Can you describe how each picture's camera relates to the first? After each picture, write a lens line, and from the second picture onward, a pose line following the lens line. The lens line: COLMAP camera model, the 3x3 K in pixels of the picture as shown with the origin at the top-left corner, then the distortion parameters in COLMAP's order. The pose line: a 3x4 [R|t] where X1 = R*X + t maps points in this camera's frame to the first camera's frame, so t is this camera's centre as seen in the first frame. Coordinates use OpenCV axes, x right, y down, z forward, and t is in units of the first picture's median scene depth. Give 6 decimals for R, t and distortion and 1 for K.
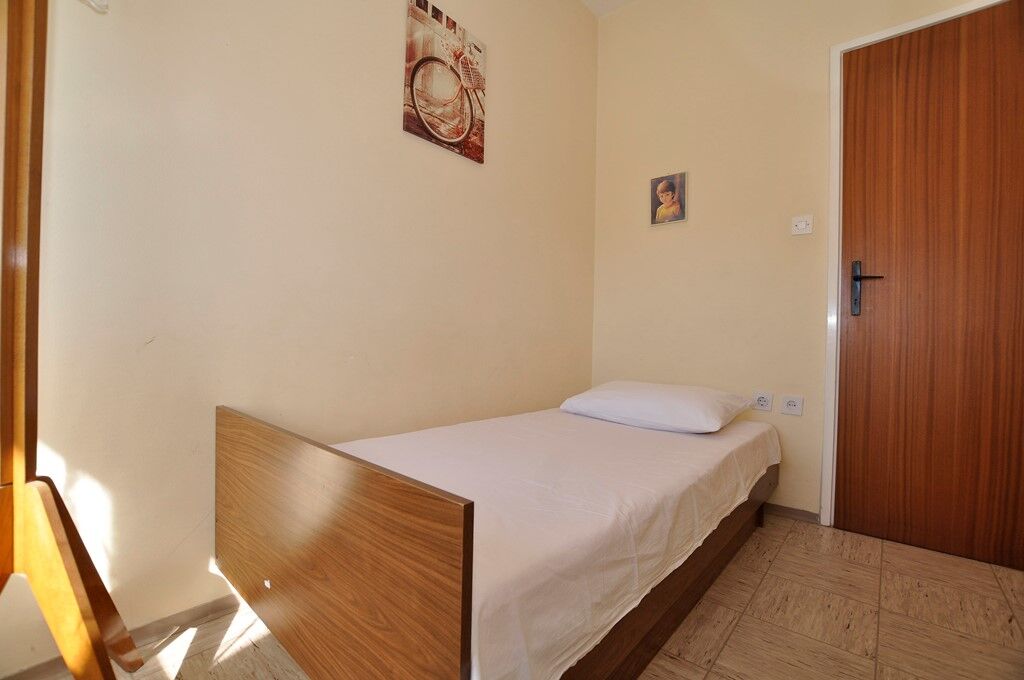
lens RADIAL K [[452.9, 0, 512.0], [0, 452.9, 340.0], [0, 0, 1]] dist [-0.025600, -0.000763]
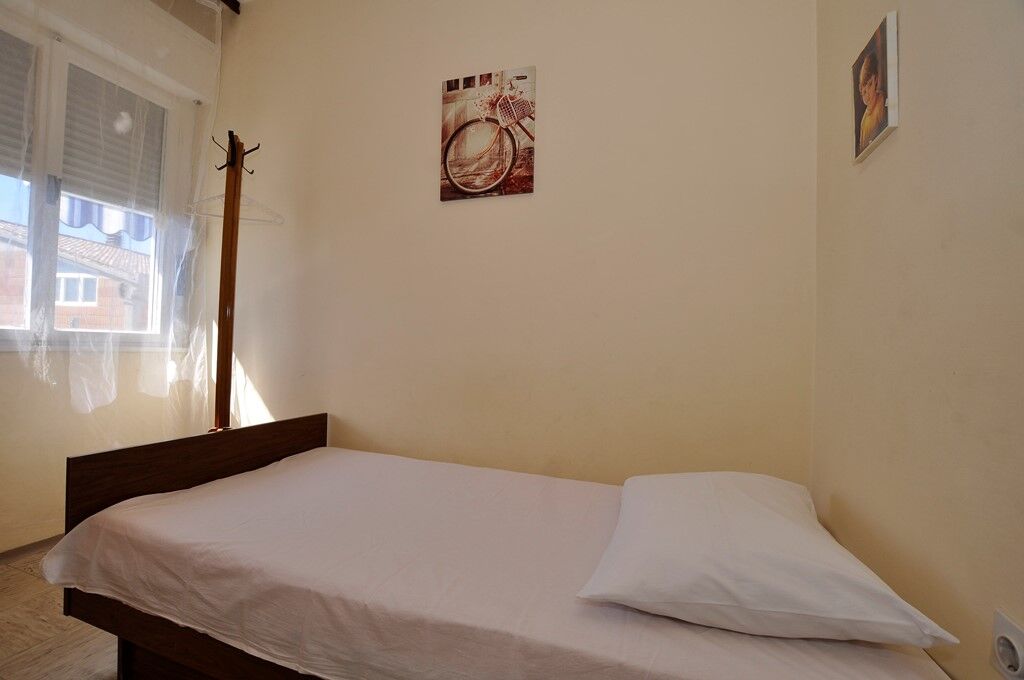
lens RADIAL K [[452.9, 0, 512.0], [0, 452.9, 340.0], [0, 0, 1]] dist [-0.025600, -0.000763]
pose [[0.351657, -0.023682, -0.935829, 0.835349], [-0.024907, 0.999089, -0.034642, -0.059837], [0.935798, 0.035491, 0.350747, 0.694912]]
